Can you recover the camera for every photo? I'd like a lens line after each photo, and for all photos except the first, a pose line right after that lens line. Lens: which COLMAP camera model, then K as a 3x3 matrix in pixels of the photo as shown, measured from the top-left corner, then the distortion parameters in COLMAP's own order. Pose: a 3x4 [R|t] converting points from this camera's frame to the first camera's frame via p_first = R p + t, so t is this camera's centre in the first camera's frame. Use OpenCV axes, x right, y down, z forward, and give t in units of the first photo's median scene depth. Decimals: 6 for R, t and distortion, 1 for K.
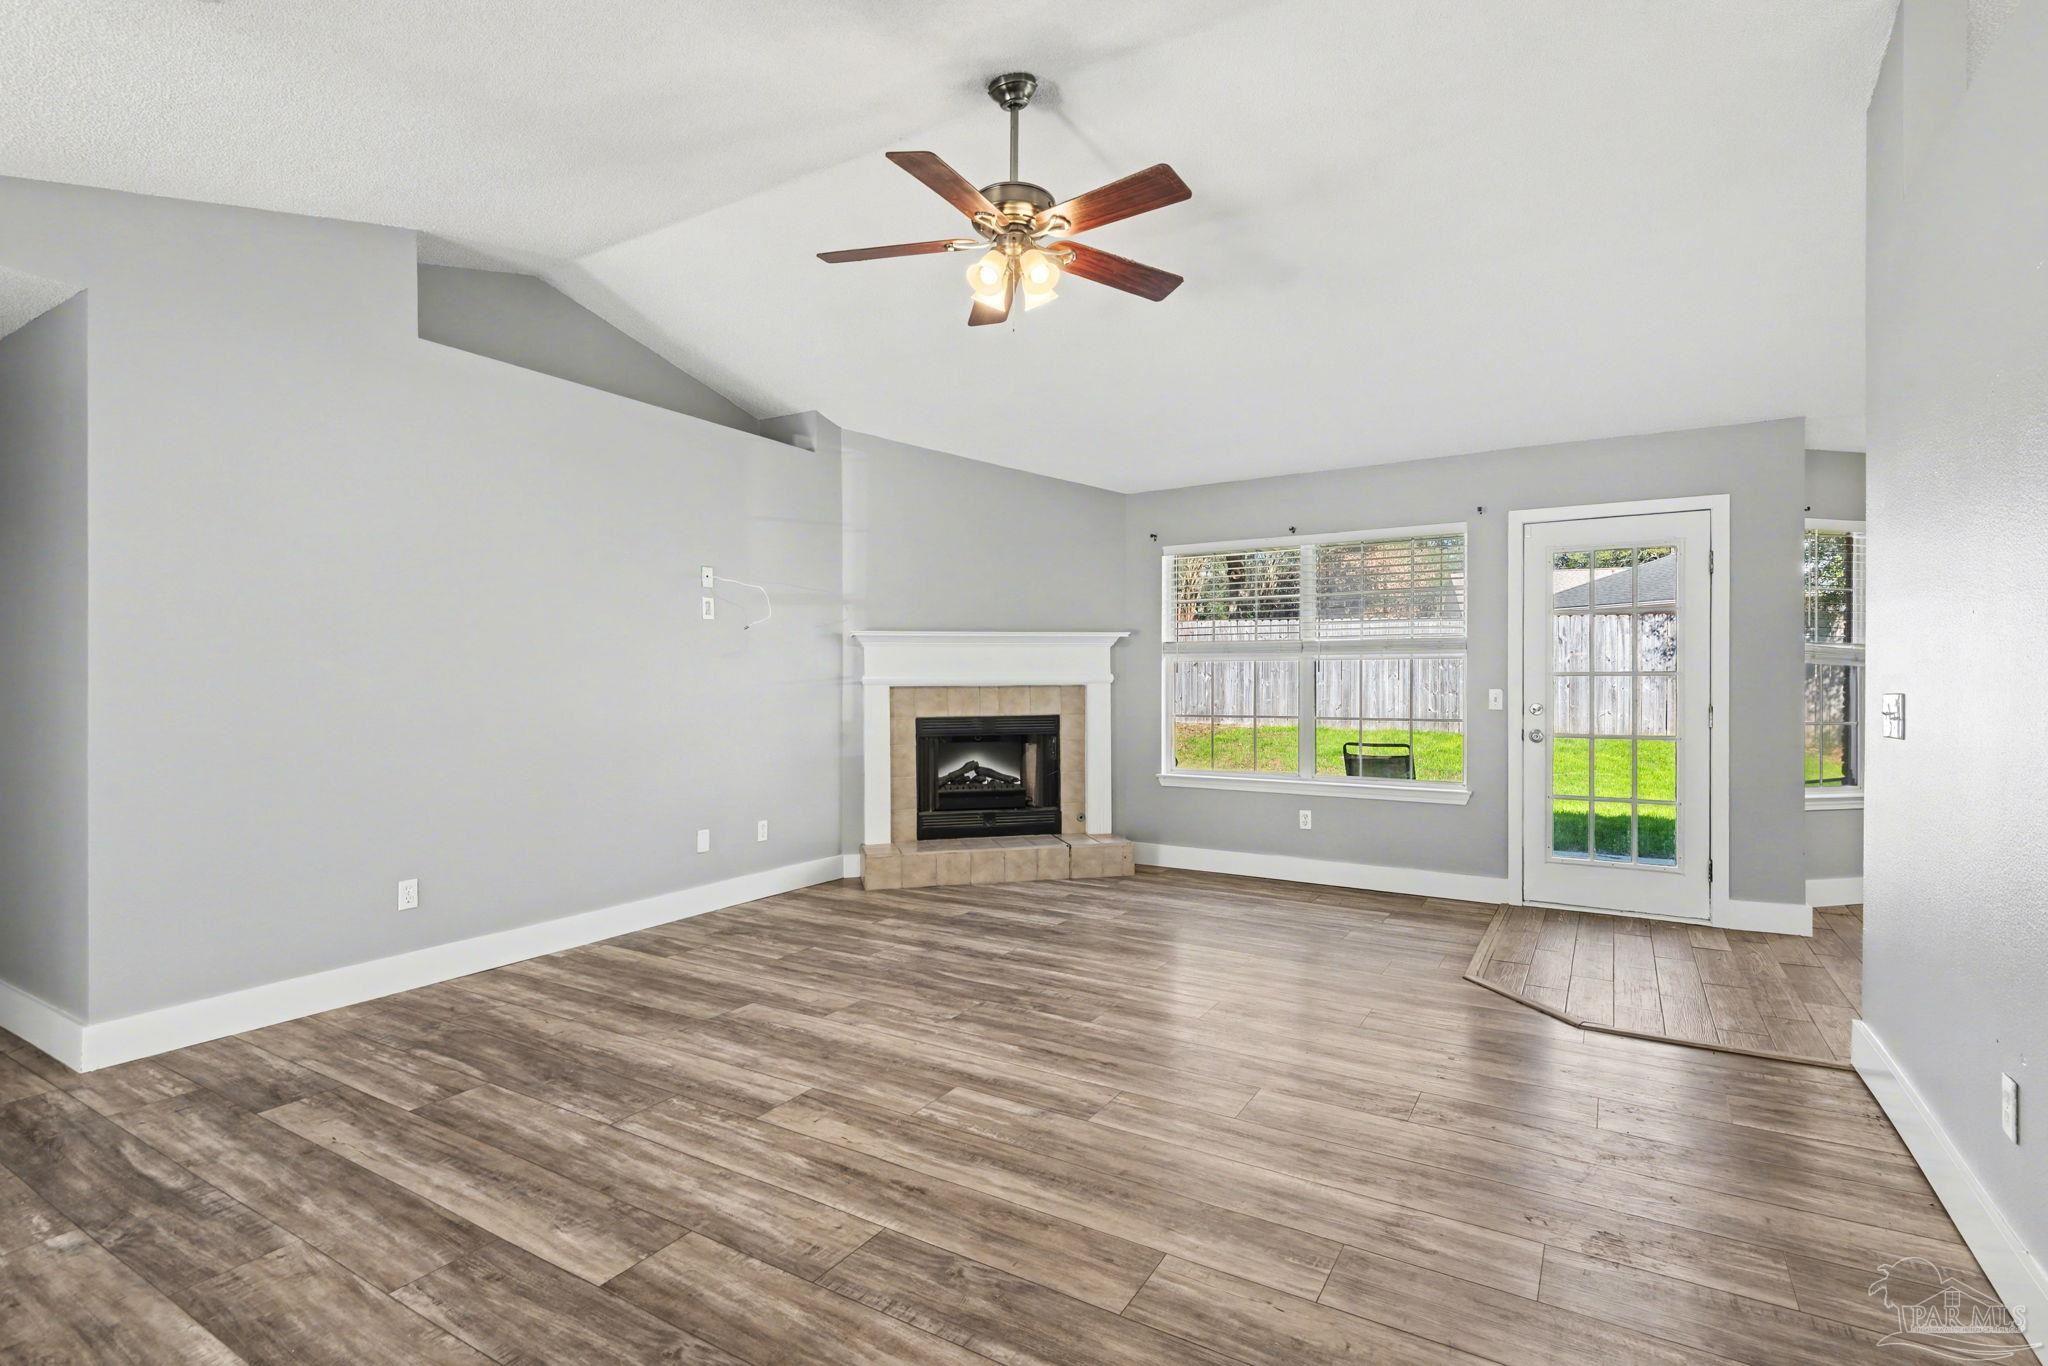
lens RADIAL K [[954.4, 0, 1010.6], [0, 954.4, 686.4], [0, 0, 1]] dist [0.011355, -0.007391]
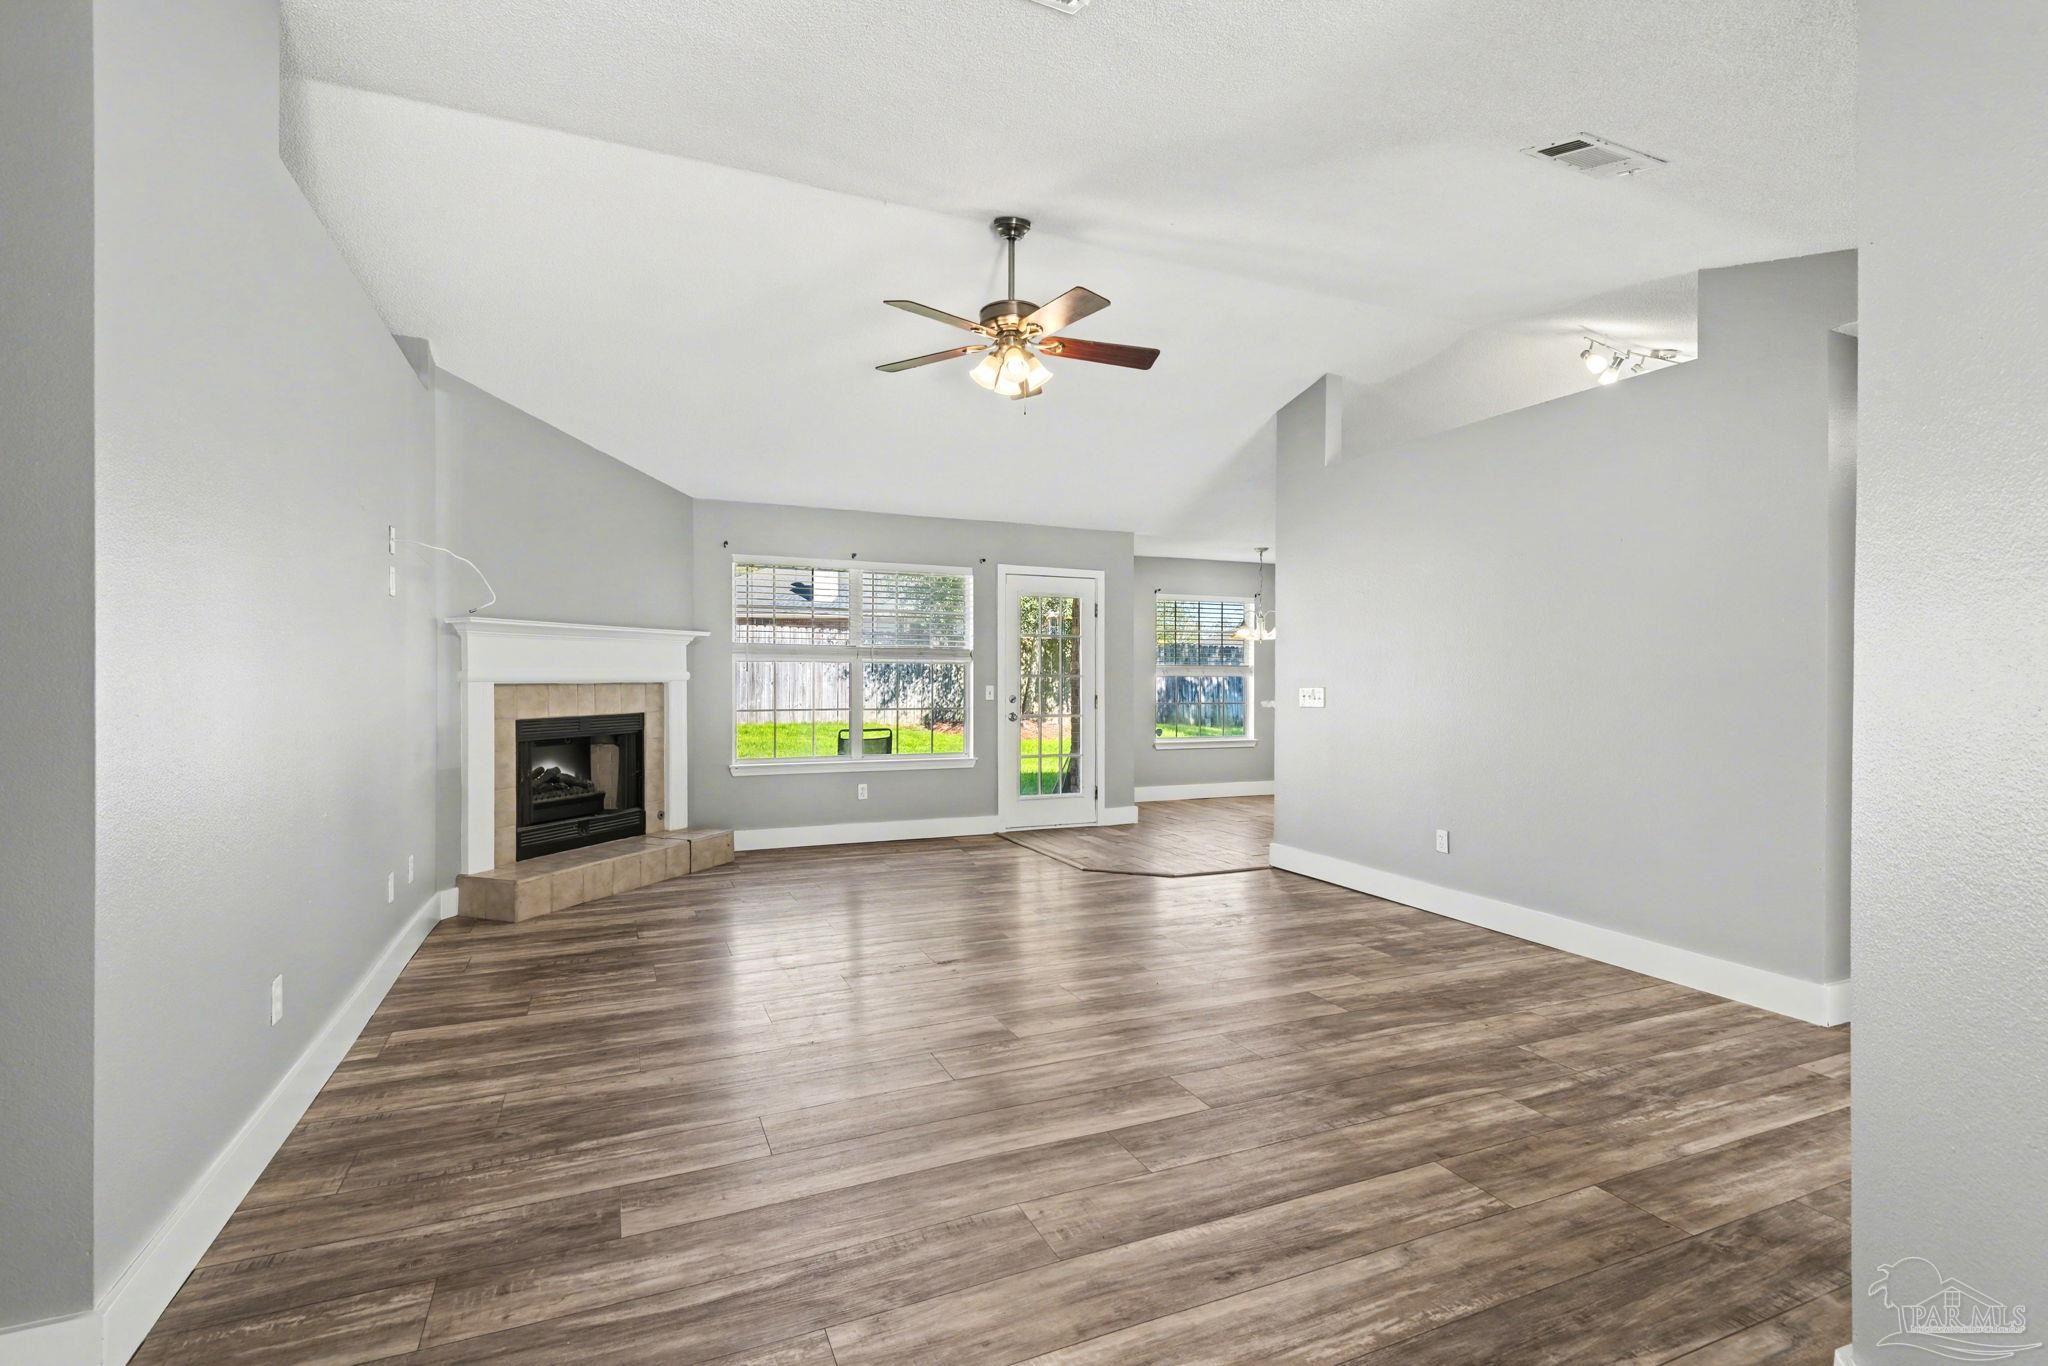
lens RADIAL K [[954.4, 0, 987.9], [0, 954.4, 674.4], [0, 0, 1]] dist [0.011355, -0.007391]
pose [[0.589612, 0.006308, 0.807662, -0.918631], [0.002941, 0.999946, -0.009957, 0.001343], [-0.807681, 0.008246, 0.589562, 0.225587]]
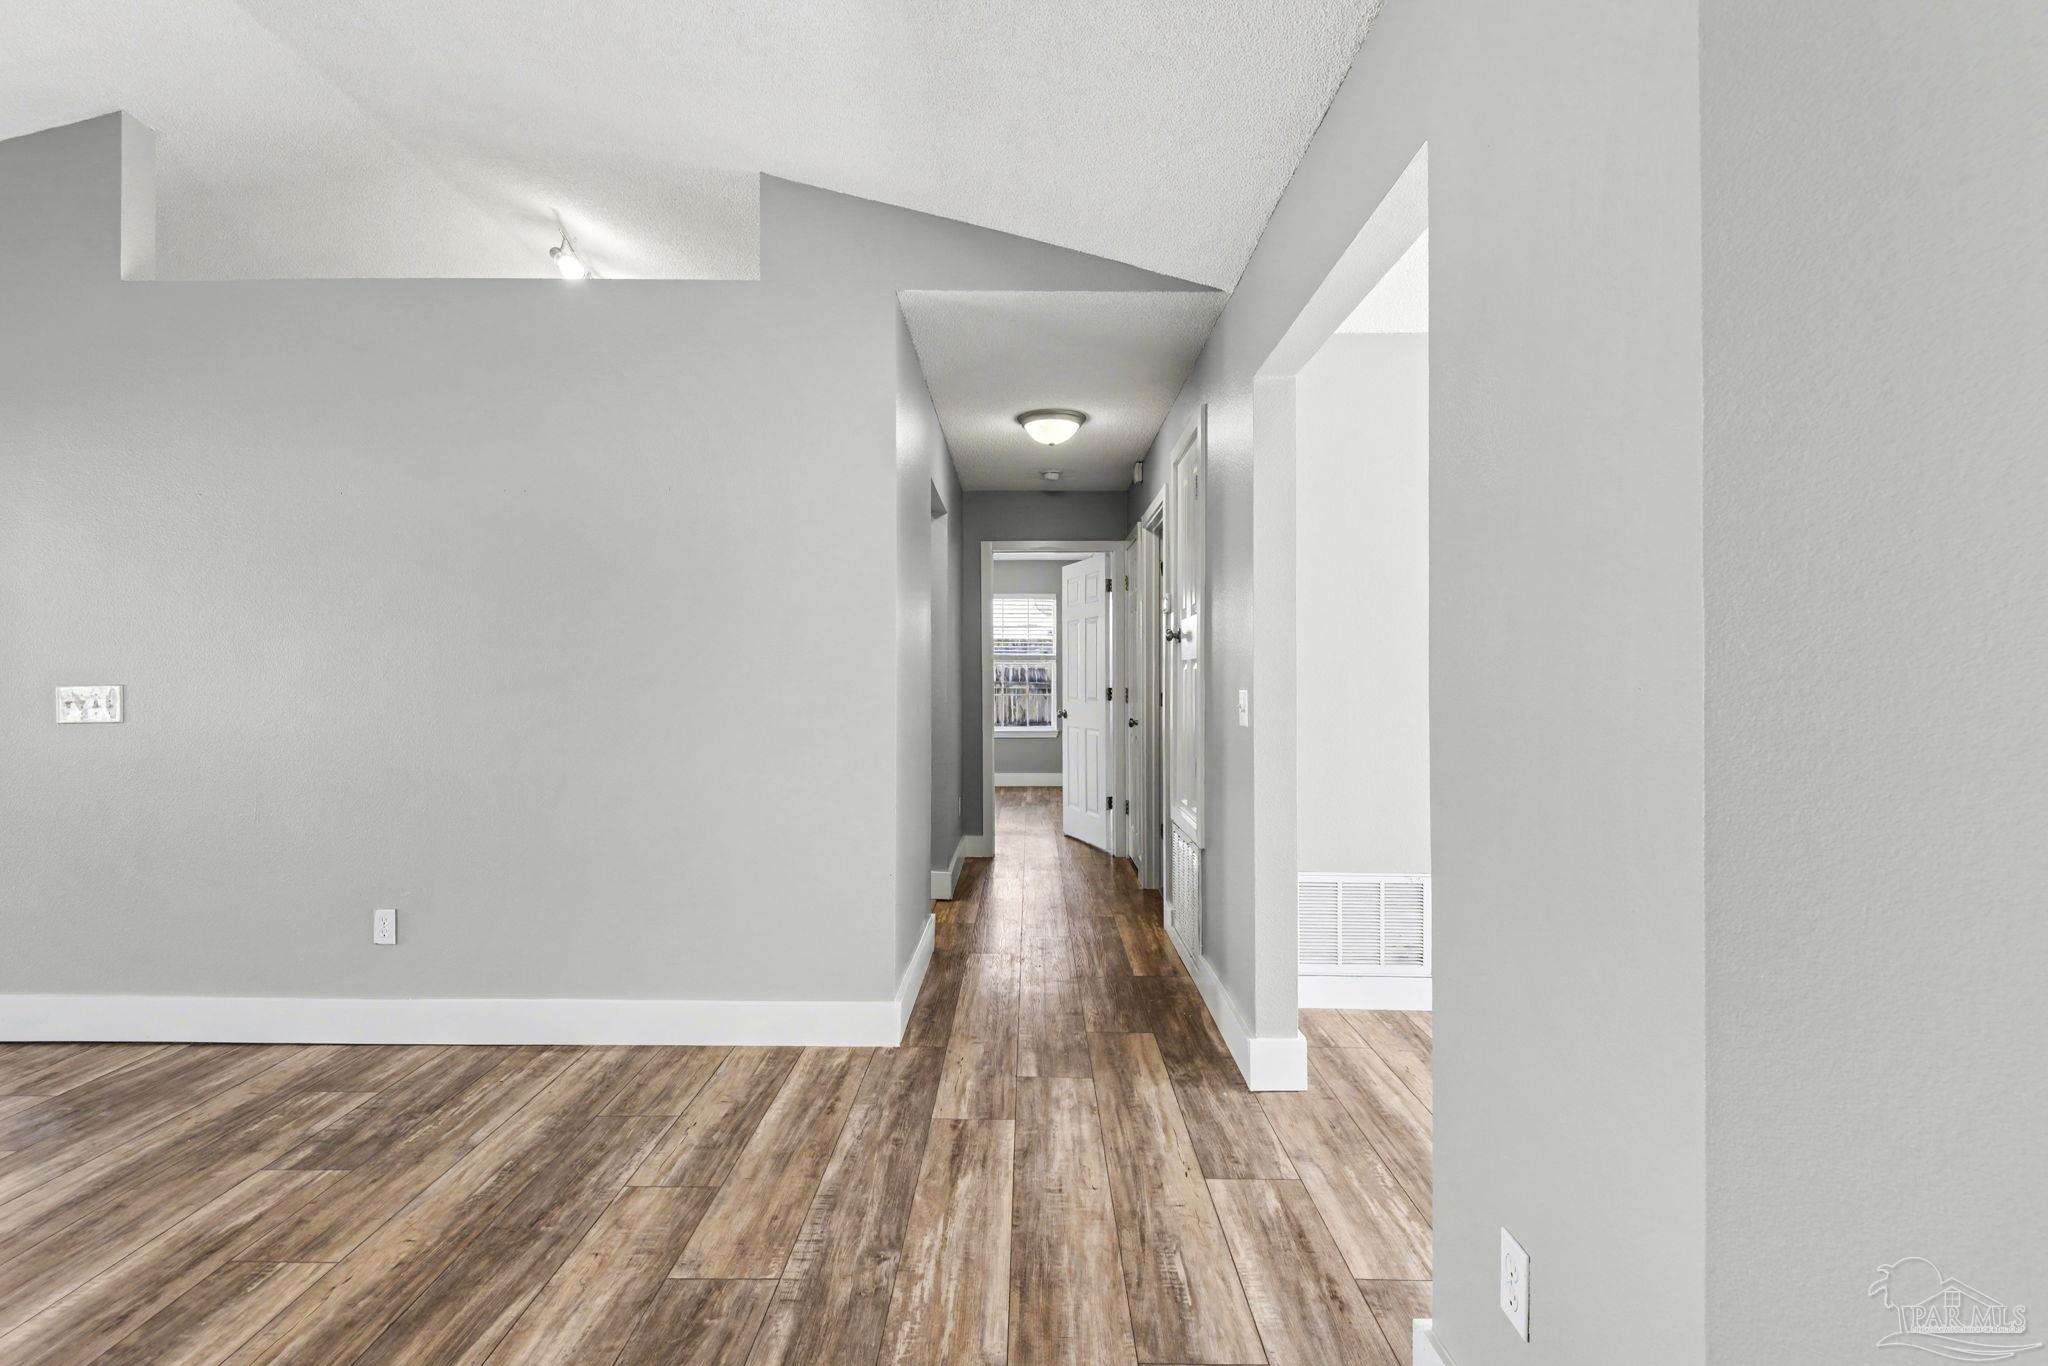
lens RADIAL K [[954.4, 0, 1030.2], [0, 954.4, 670.5], [0, 0, 1]] dist [0.011355, -0.007391]
pose [[-0.517447, 0.002828, 0.855711, -0.487166], [0.011433, 0.999928, 0.003609, 0.000130], [-0.855639, 0.011651, -0.517442, 0.449065]]
